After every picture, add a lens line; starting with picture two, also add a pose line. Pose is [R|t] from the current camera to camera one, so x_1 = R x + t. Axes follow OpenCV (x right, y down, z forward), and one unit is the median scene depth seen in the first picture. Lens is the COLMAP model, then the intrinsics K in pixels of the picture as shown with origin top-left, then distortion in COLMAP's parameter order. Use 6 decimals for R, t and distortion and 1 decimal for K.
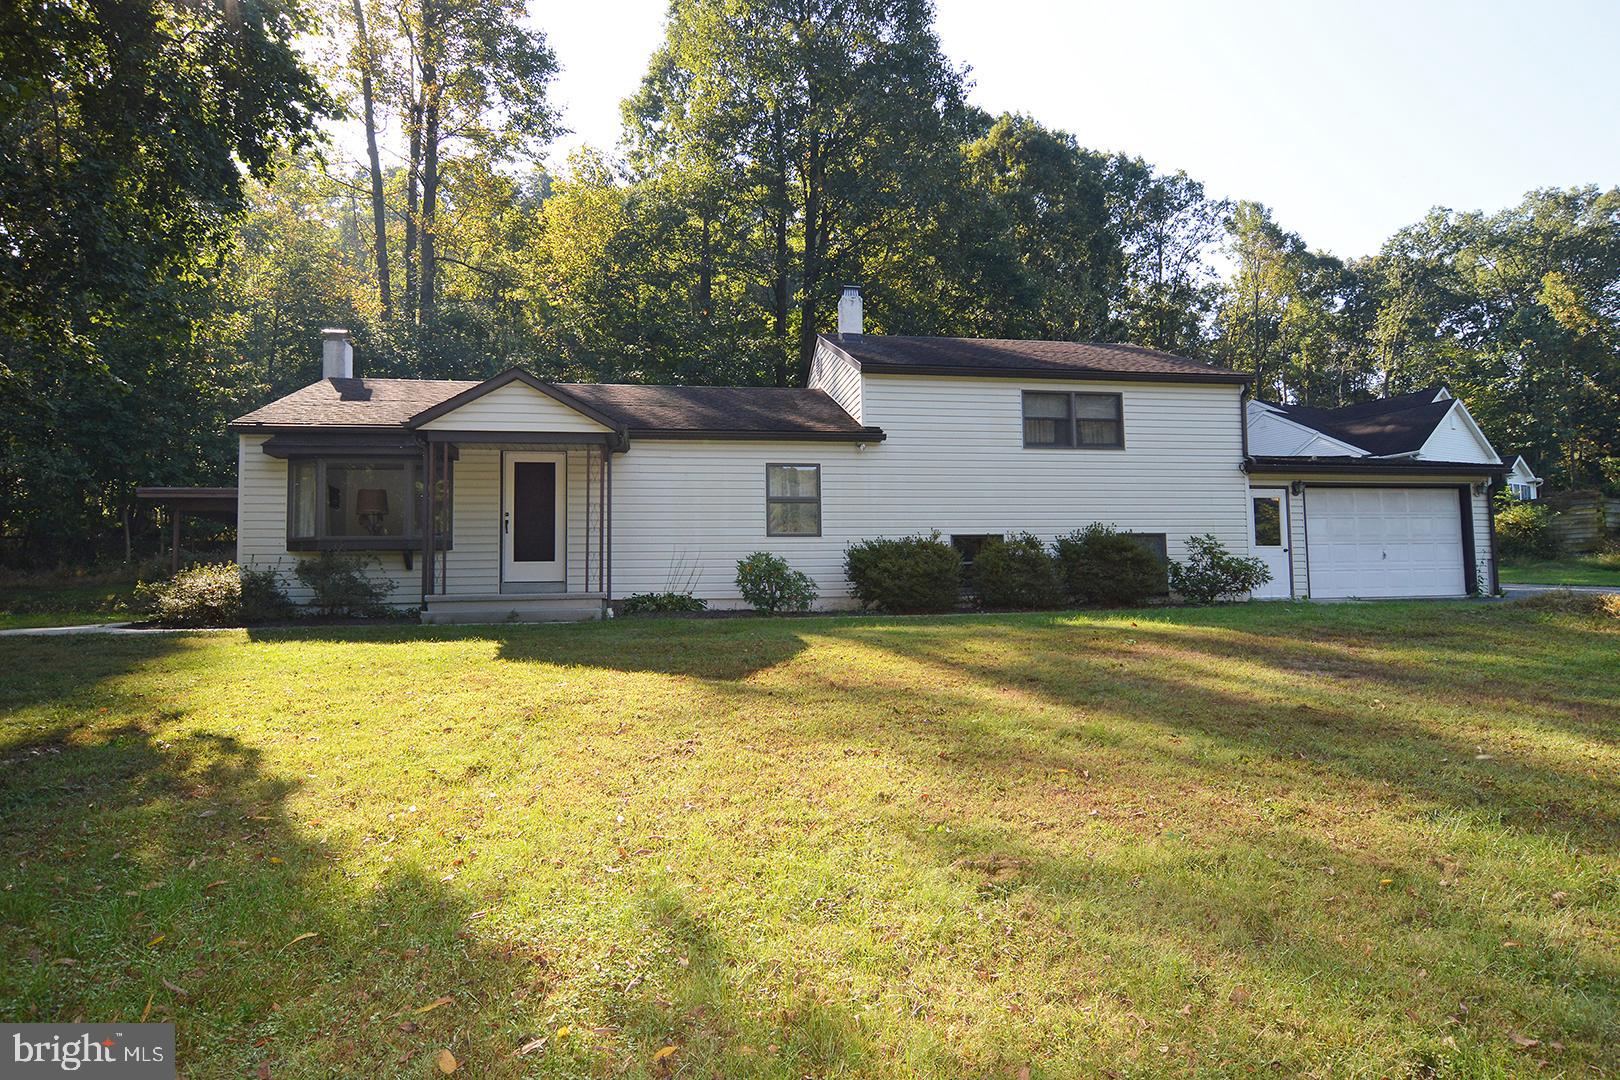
lens RADIAL K [[890.2, 0, 804.4], [0, 890.2, 545.2], [0, 0, 1]] dist [-0.003431, -0.011777]
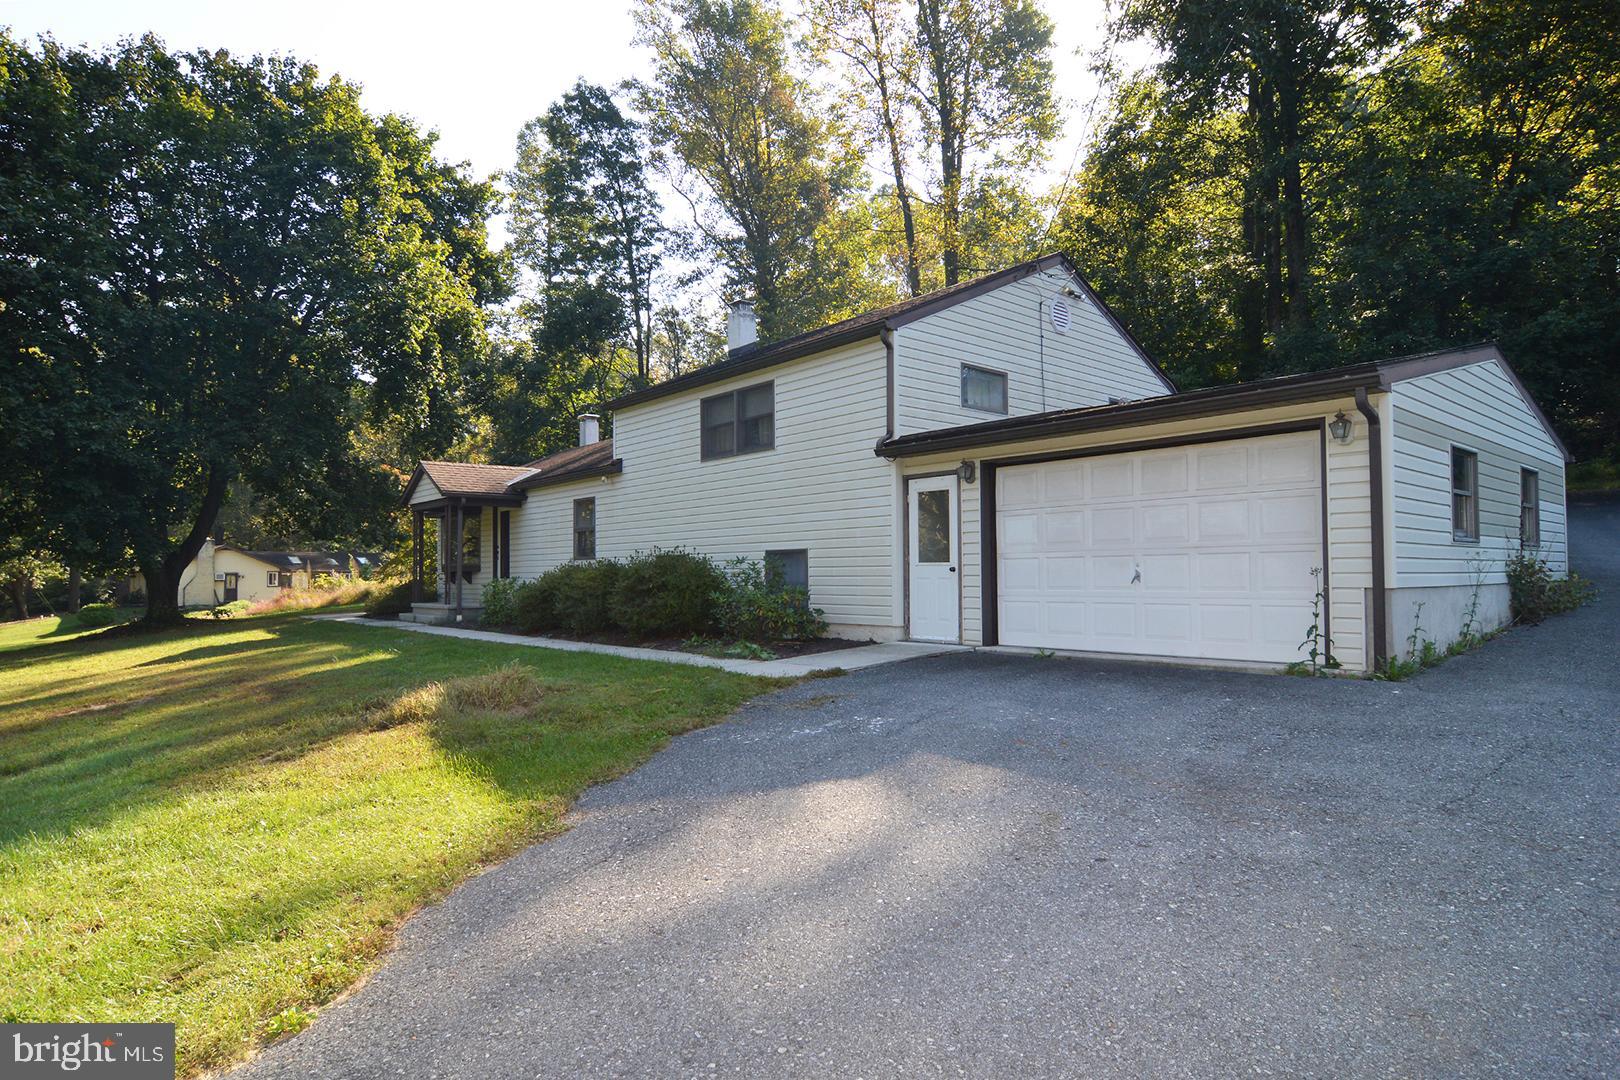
lens RADIAL K [[890.2, 0, 804.4], [0, 890.2, 545.2], [0, 0, 1]] dist [-0.003431, -0.011777]
pose [[0.511279, -0.021531, -0.859145, 1.040428], [0.038606, 0.999252, -0.002068, -0.014633], [0.858547, -0.032111, 0.511728, 0.573921]]
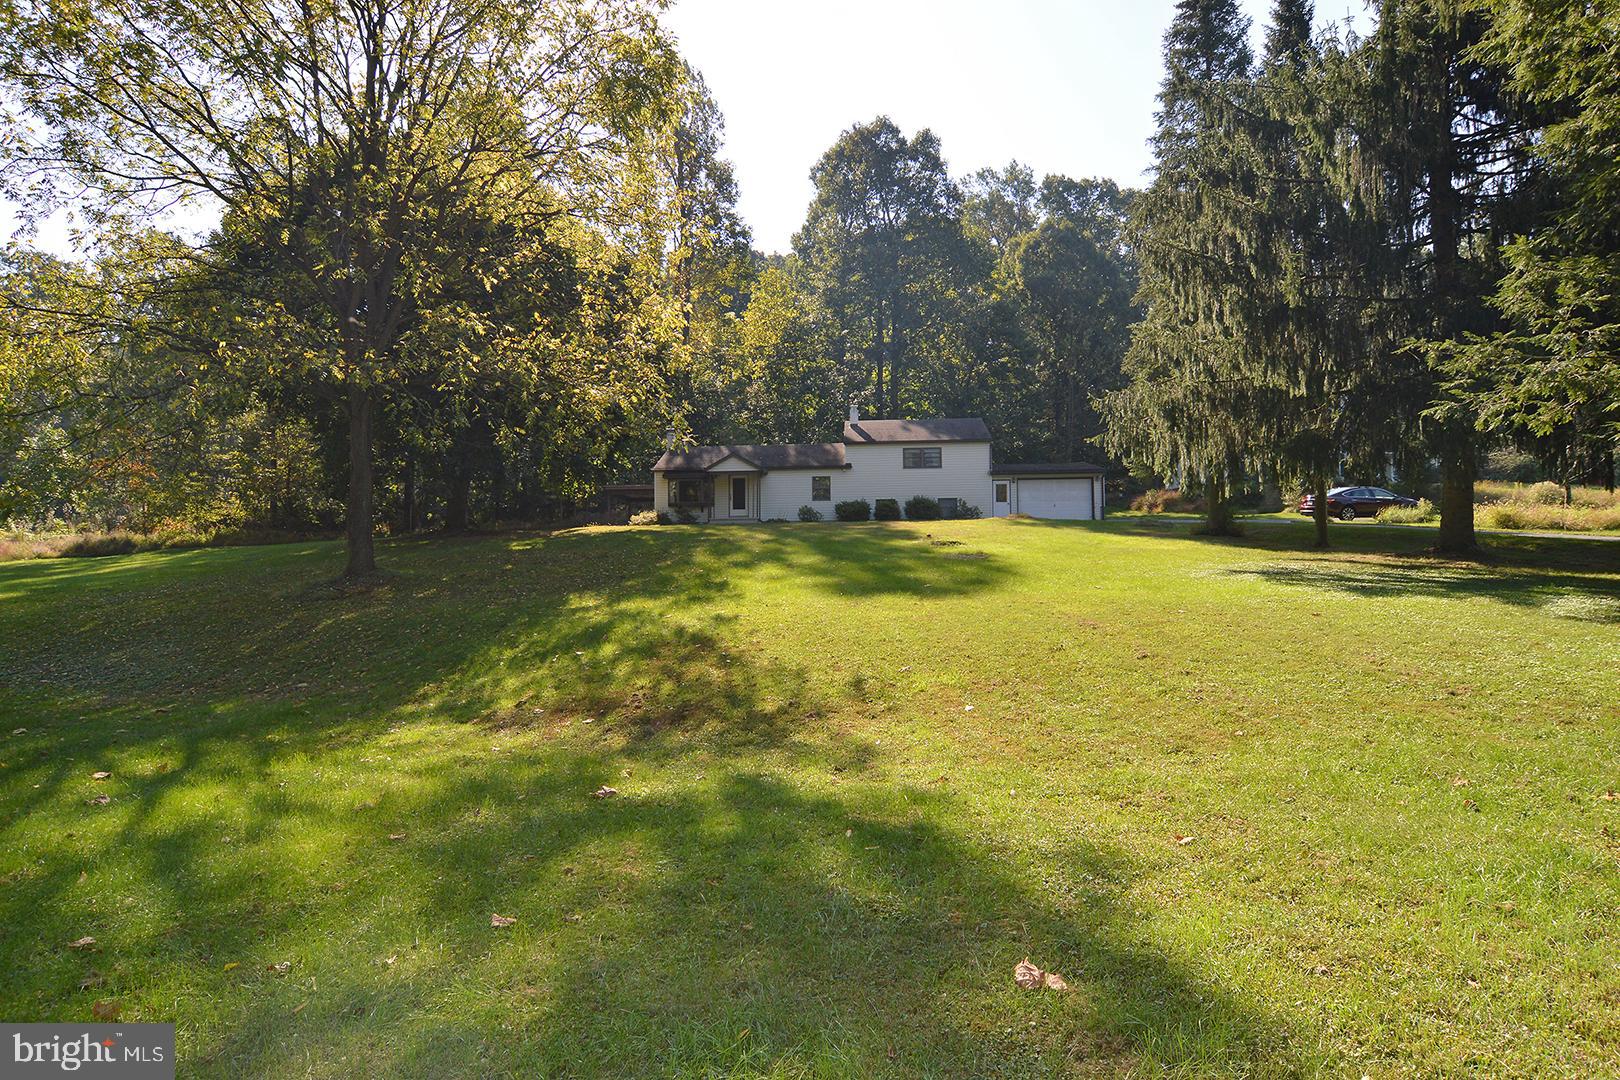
lens RADIAL K [[890.2, 0, 804.4], [0, 890.2, 545.2], [0, 0, 1]] dist [-0.003431, -0.011777]
pose [[0.970506, 0.006984, -0.240976, 0.590568], [0.011544, 0.997087, 0.075390, -0.077217], [0.240801, -0.075948, 0.967598, -1.737058]]
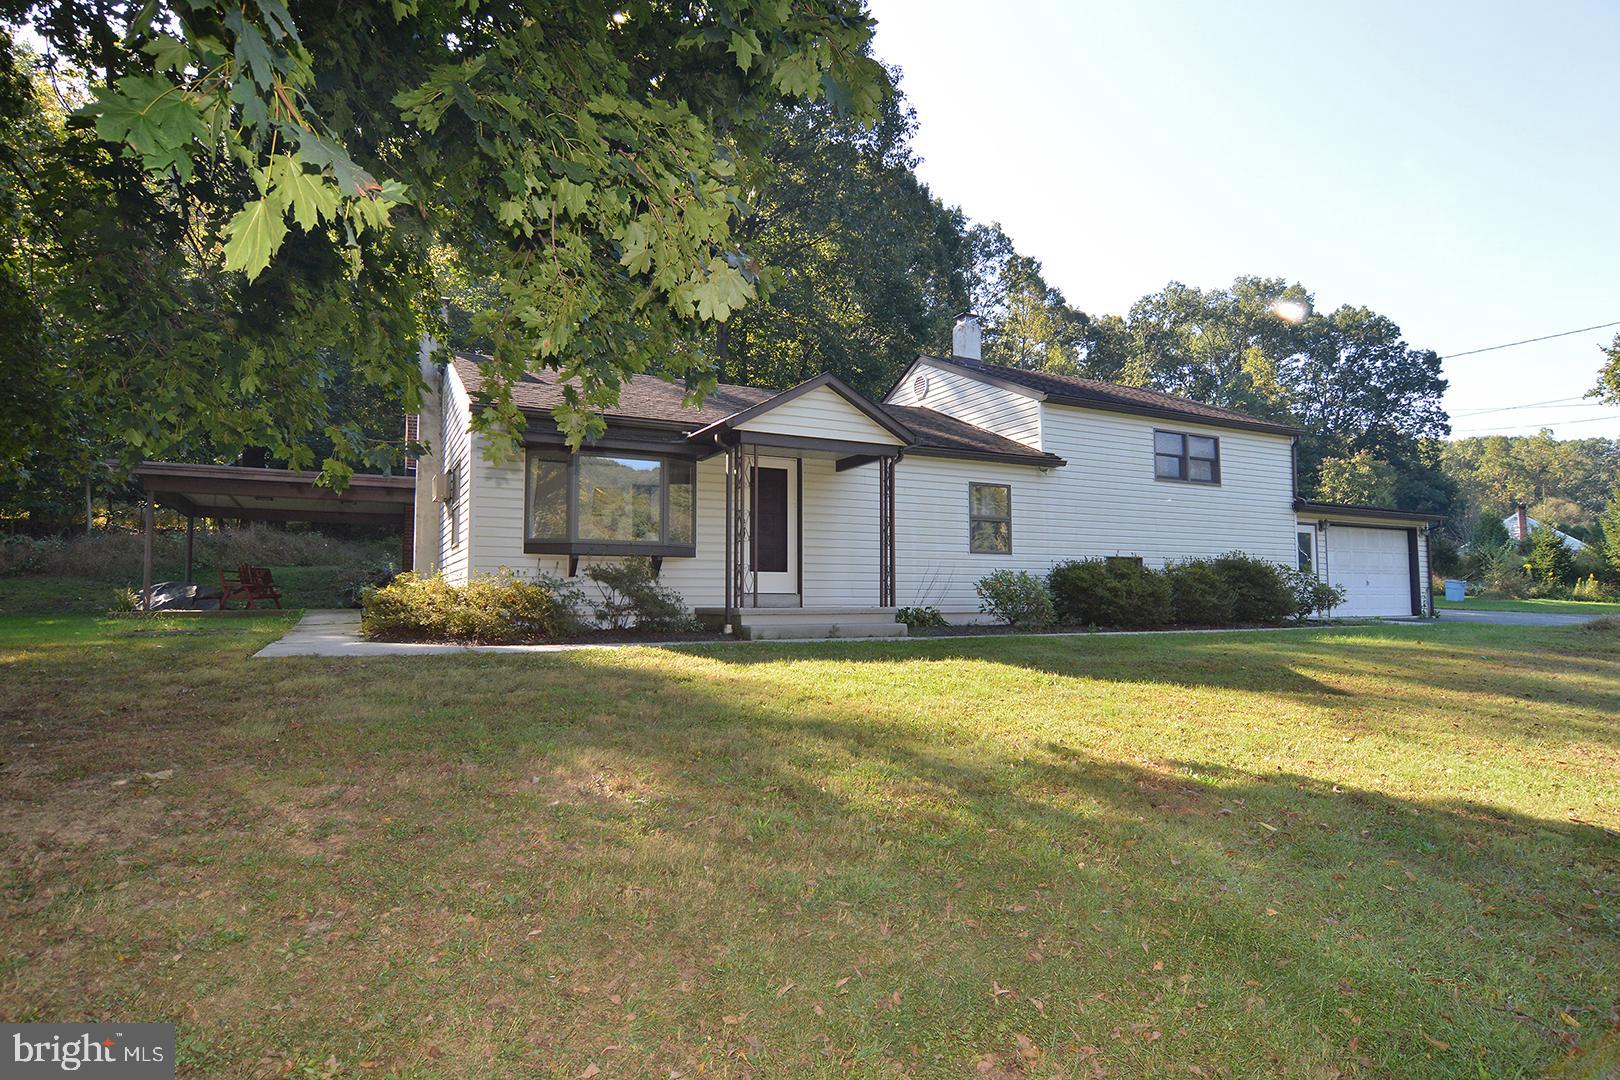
lens RADIAL K [[890.2, 0, 804.4], [0, 890.2, 545.2], [0, 0, 1]] dist [-0.003431, -0.011777]
pose [[0.954374, 0.034956, 0.296560, -0.472334], [-0.033015, 0.999388, -0.011553, -0.000479], [-0.296782, 0.001236, 0.954944, 0.059572]]
